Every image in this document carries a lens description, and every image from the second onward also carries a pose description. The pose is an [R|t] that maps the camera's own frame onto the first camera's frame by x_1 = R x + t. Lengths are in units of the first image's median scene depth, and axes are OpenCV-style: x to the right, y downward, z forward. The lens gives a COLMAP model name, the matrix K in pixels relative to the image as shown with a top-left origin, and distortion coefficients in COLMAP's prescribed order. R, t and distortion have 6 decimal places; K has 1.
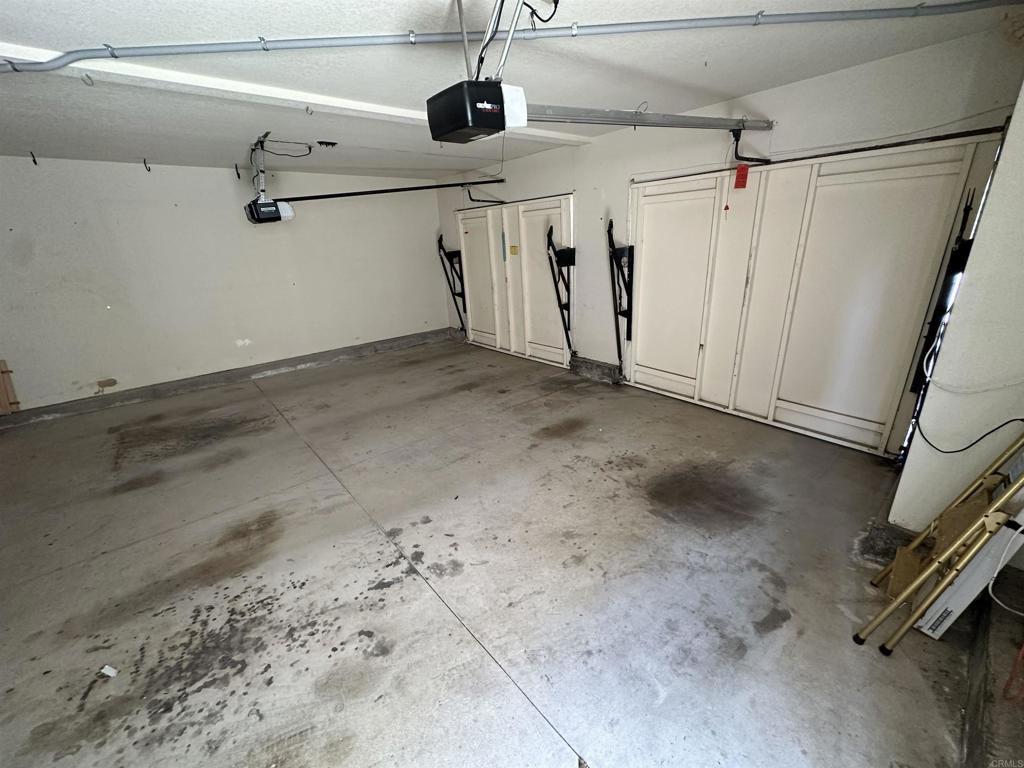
lens RADIAL K [[408.6, 0, 511.7], [0, 408.6, 385.4], [0, 0, 1]] dist [-0.006824, 0.001388]
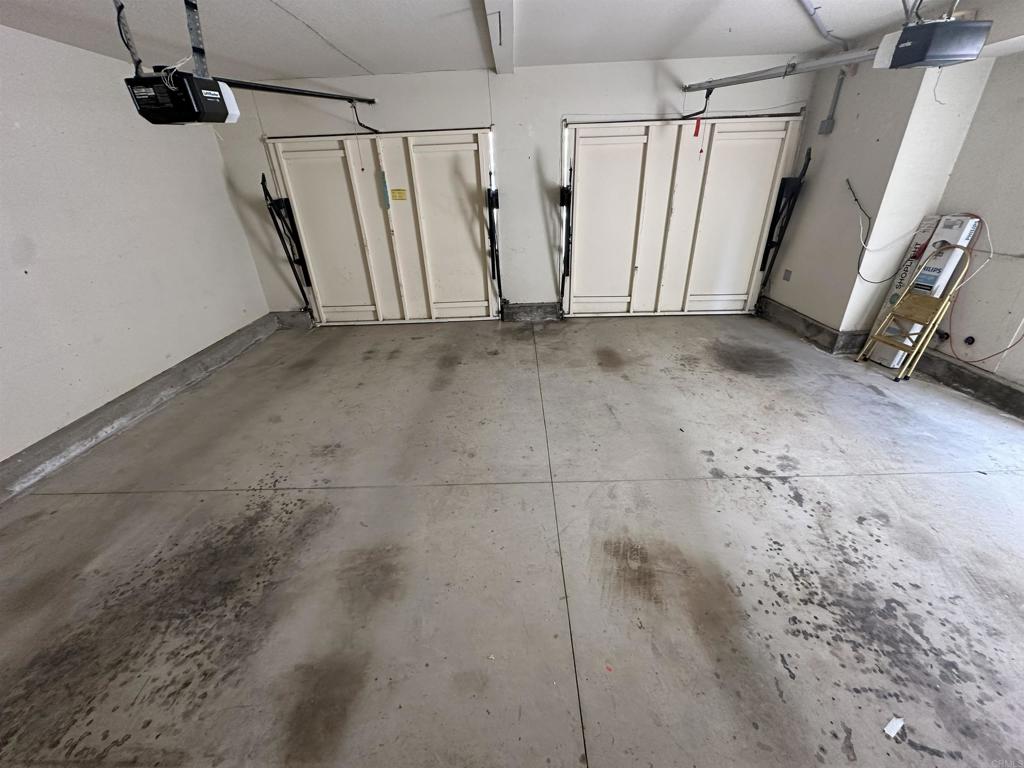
lens RADIAL K [[408.6, 0, 515.2], [0, 408.6, 383.8], [0, 0, 1]] dist [-0.006824, 0.001388]
pose [[0.655053, -0.322240, 0.683423, -0.920082], [0.260305, 0.945371, 0.196251, -0.125781], [-0.709328, 0.049343, 0.703149, 0.486289]]
